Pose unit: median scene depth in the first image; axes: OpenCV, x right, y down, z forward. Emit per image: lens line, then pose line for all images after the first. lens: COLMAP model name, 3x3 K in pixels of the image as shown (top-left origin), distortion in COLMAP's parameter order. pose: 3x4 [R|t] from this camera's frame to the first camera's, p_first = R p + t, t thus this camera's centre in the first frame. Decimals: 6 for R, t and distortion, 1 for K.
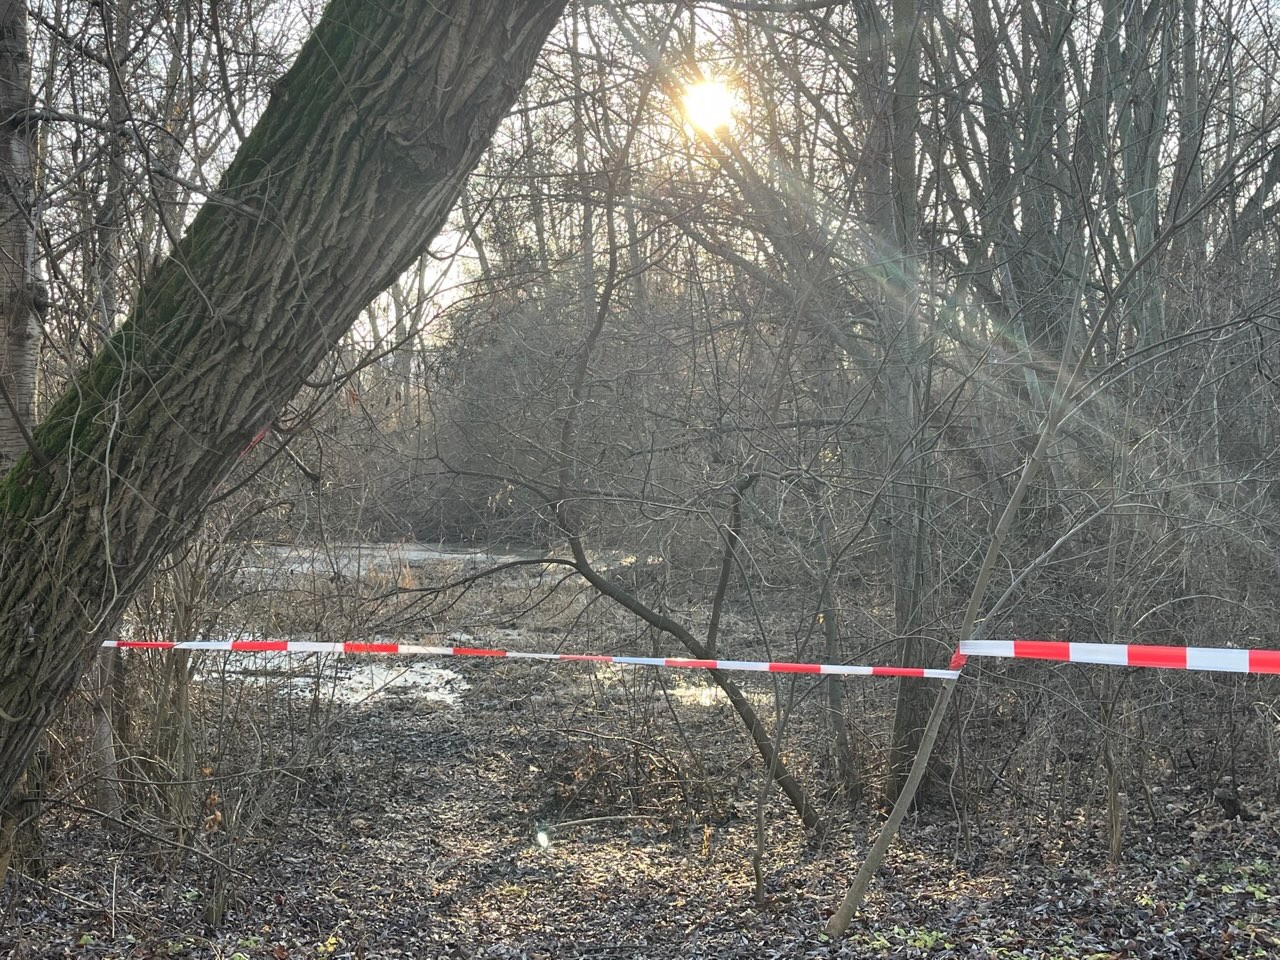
lens RADIAL K [[1456.8, 0, 639.7], [0, 1456.8, 480.6], [0, 0, 1]] dist [0.009879, 0.000000]
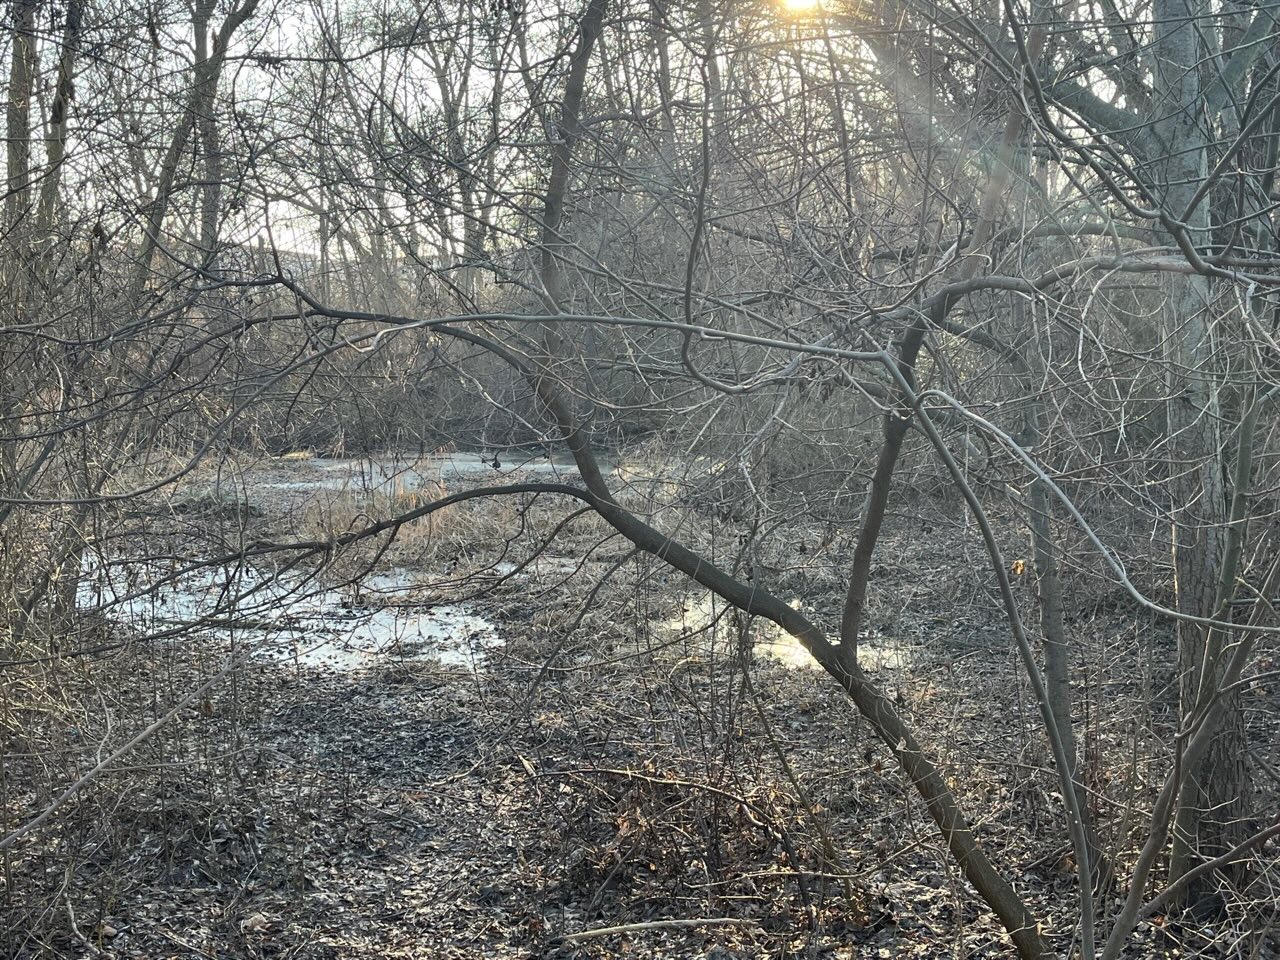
lens RADIAL K [[1456.8, 0, 641.4], [0, 1456.8, 478.4], [0, 0, 1]] dist [0.009879, 0.000000]
pose [[0.997715, -0.020236, -0.064456, 0.006052], [0.024324, 0.997699, 0.063290, 0.012159], [0.063027, -0.064713, 0.995912, 0.285012]]
